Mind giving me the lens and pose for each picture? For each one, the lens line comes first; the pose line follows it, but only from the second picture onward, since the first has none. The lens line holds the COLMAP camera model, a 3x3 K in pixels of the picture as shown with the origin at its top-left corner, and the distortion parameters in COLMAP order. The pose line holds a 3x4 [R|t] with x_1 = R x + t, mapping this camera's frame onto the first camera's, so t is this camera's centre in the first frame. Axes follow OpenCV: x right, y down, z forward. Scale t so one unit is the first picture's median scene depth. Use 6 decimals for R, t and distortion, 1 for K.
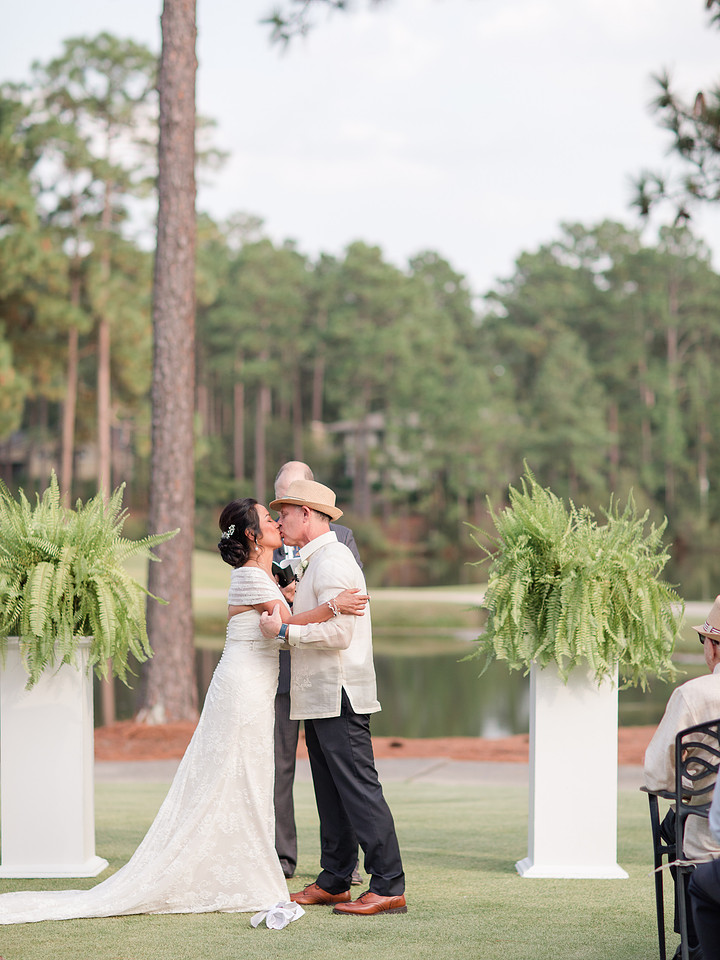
lens RADIAL K [[2677.2, 0, 360.0], [0, 2677.2, 480.0], [0, 0, 1]] dist [0.012461, 0.250125]
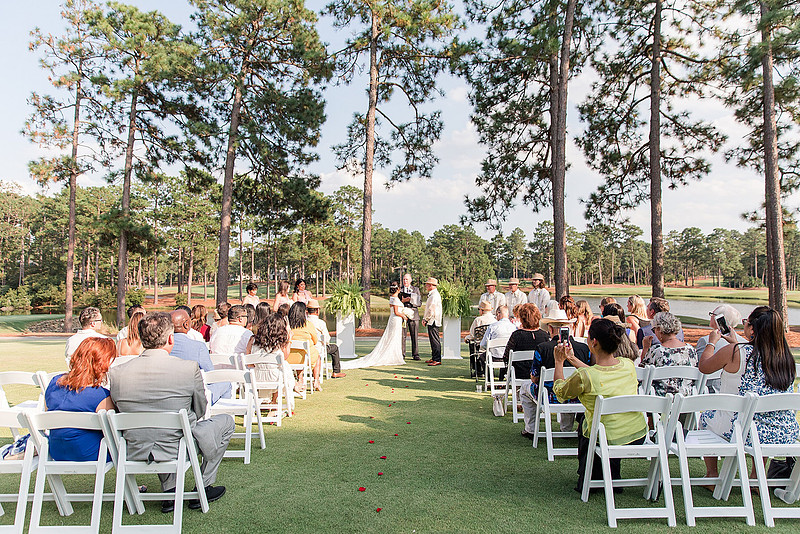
lens RADIAL K [[564.4, 0, 400.0], [0, 564.4, 267.0], [0, 0, 1]] dist [-0.000990, 0.000004]
pose [[0.999988, 0.004673, -0.001655, -0.003244], [-0.004708, 0.999751, -0.021815, 0.000473], [0.001553, 0.021822, 0.999761, -0.010130]]
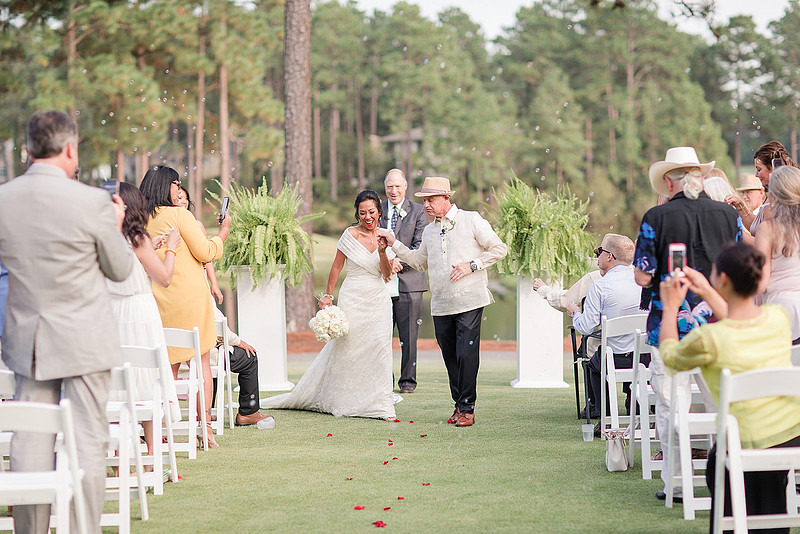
lens RADIAL K [[1965.7, 0, 418.1], [0, 1965.7, 268.3], [0, 0, 1]] dist [0.082476, 0.241359]
pose [[0.999883, -0.013943, 0.006303, -0.003167], [0.013632, 0.998809, 0.046852, -0.000584], [-0.006949, -0.046760, 0.998882, -0.083757]]
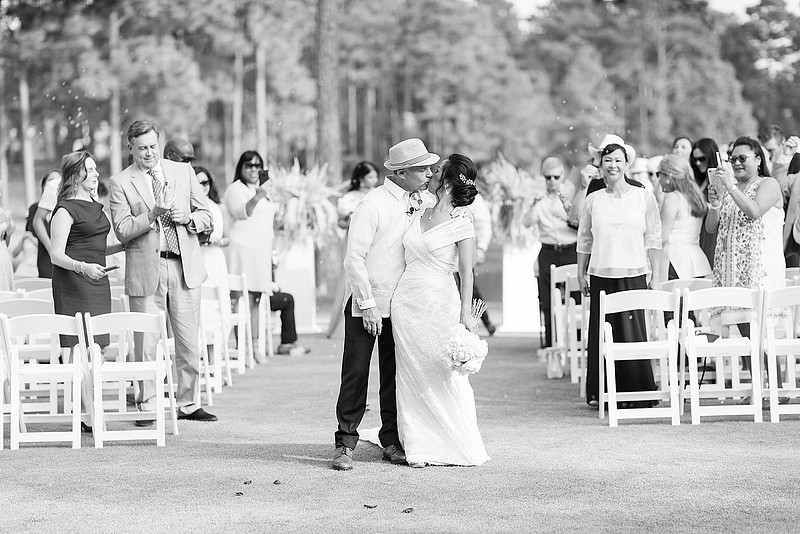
lens RADIAL K [[1965.7, 0, 418.1], [0, 1965.7, 268.3], [0, 0, 1]] dist [0.082476, 0.241359]
pose [[0.999853, -0.012286, -0.011979, 0.002338], [0.012964, 0.998219, 0.058234, -0.001480], [0.011242, -0.058381, 0.998231, -0.151804]]
